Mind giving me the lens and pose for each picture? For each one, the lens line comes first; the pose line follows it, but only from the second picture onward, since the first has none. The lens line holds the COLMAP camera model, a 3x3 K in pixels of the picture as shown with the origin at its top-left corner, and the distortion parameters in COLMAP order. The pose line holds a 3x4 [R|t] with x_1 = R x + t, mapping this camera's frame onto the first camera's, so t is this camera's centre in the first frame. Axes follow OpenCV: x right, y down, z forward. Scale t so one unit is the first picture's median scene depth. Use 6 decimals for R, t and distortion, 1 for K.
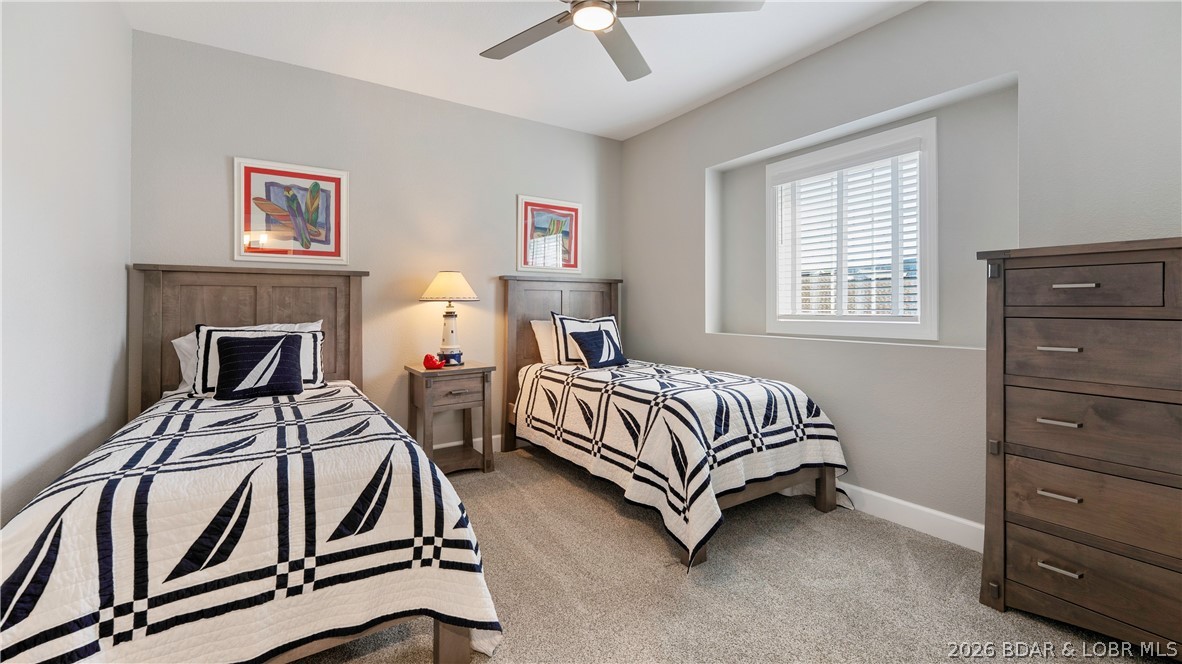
lens RADIAL K [[477.2, 0, 578.6], [0, 477.2, 334.9], [0, 0, 1]] dist [-0.000541, -0.000071]
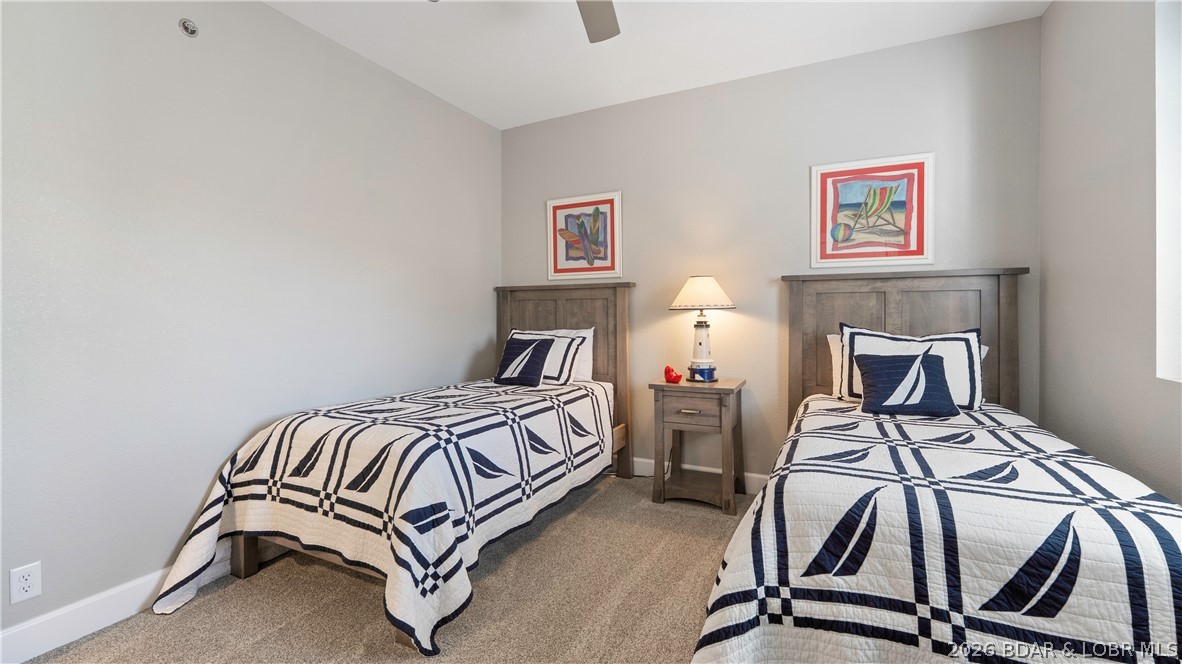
lens RADIAL K [[500.0, 0, 591.0], [0, 500.0, 332.0], [0, 0, 1]] dist [0.021857, -0.000135]
pose [[0.515953, 0.022992, -0.856308, 0.460836], [-0.054535, 0.998494, -0.006050, -0.012475], [0.854879, 0.049820, 0.516430, 0.370654]]
